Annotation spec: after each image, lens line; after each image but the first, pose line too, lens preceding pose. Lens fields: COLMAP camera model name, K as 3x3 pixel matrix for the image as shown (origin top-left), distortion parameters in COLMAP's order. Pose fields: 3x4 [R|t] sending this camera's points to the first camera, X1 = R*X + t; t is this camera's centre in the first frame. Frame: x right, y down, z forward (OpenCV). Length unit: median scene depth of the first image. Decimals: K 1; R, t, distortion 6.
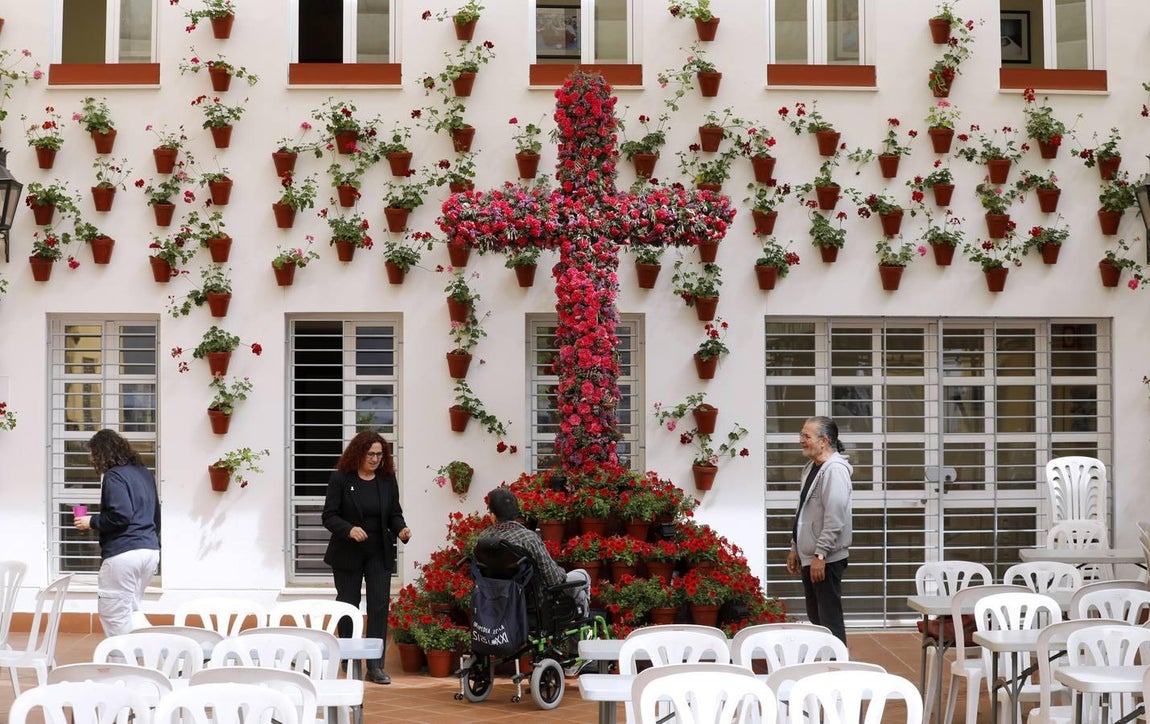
lens RADIAL K [[2776.9, 0, 575.0], [0, 2776.9, 362.0], [0, 0, 1]] dist [-0.287956, -0.156191]
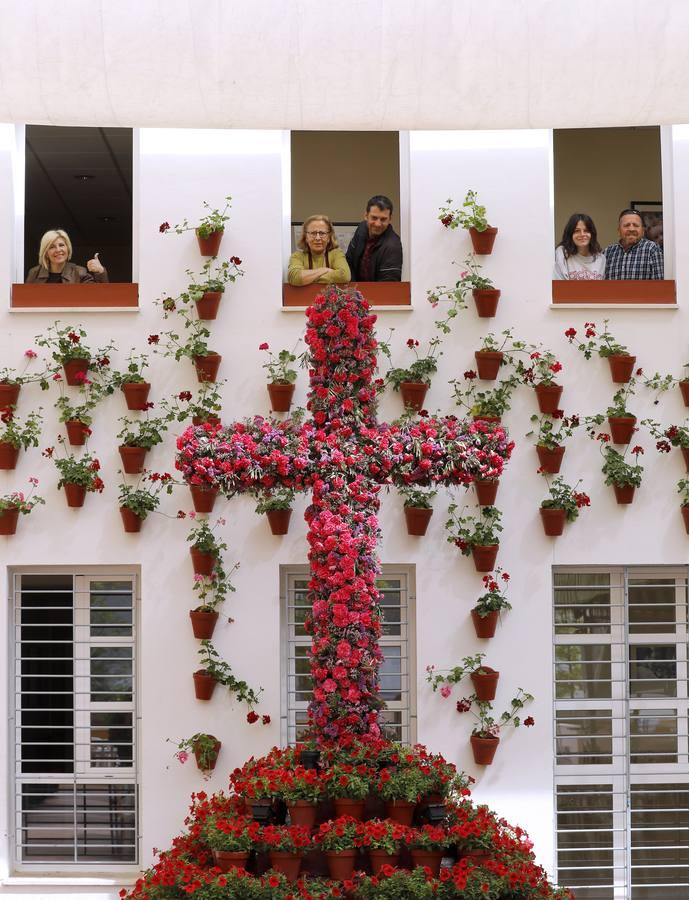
lens RADIAL K [[2784.5, 0, 344.5], [0, 2784.5, 450.0], [0, 0, 1]] dist [-0.301062, 0.681661]
pose [[0.999752, -0.008060, -0.020761, 0.021511], [0.006714, 0.997920, -0.064110, 0.002812], [0.021234, 0.063955, 0.997727, 0.119262]]
